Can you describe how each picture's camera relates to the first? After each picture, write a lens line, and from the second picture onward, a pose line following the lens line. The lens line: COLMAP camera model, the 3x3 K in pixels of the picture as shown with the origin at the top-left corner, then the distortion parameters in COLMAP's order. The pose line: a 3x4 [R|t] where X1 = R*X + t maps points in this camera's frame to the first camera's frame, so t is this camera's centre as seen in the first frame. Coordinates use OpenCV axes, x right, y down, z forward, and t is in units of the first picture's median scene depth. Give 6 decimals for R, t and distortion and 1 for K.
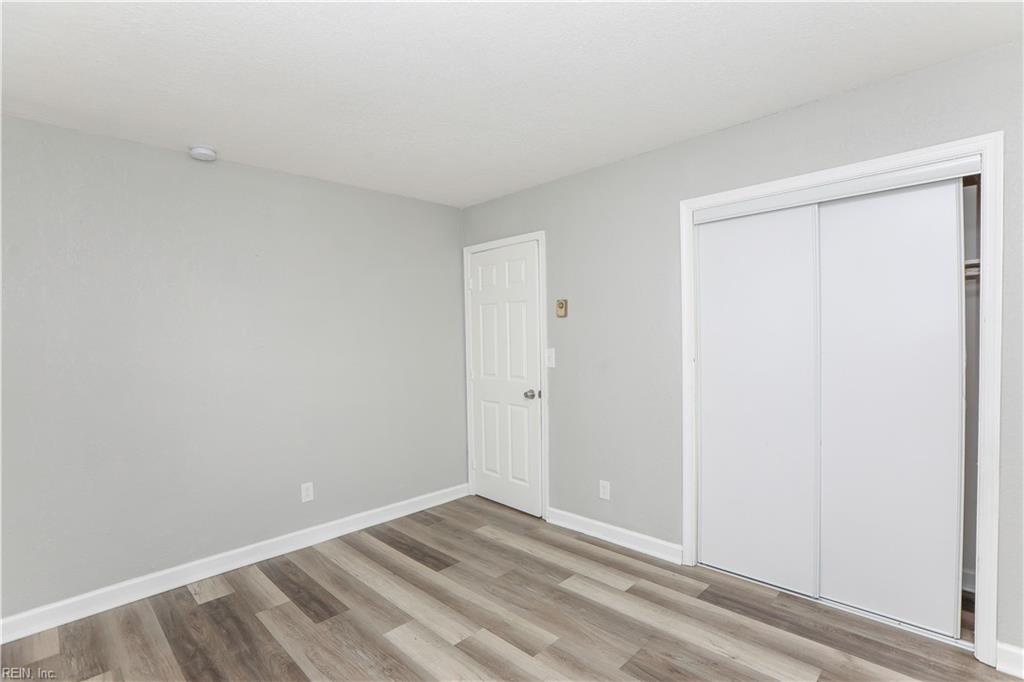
lens RADIAL K [[483.4, 0, 505.3], [0, 483.4, 346.0], [0, 0, 1]] dist [-0.059539, 0.024443]
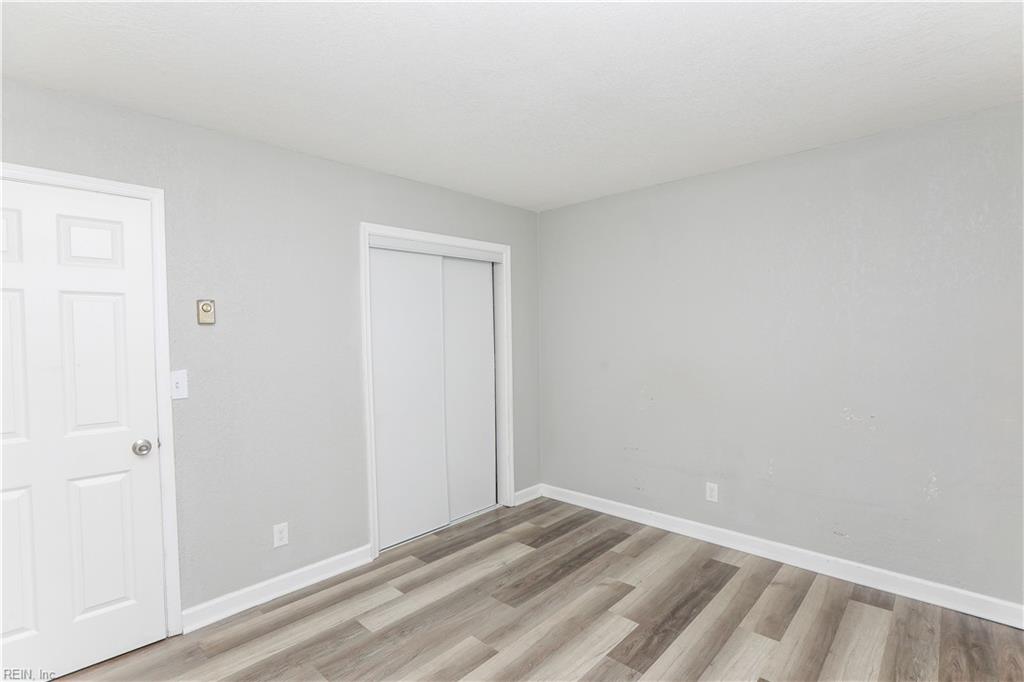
lens RADIAL K [[483.4, 0, 505.3], [0, 483.4, 346.0], [0, 0, 1]] dist [-0.059539, 0.024443]
pose [[-0.023656, -0.005545, 0.999705, -0.774774], [0.038195, 0.999249, 0.006447, -0.021258], [-0.998990, 0.038336, -0.023427, 0.771689]]
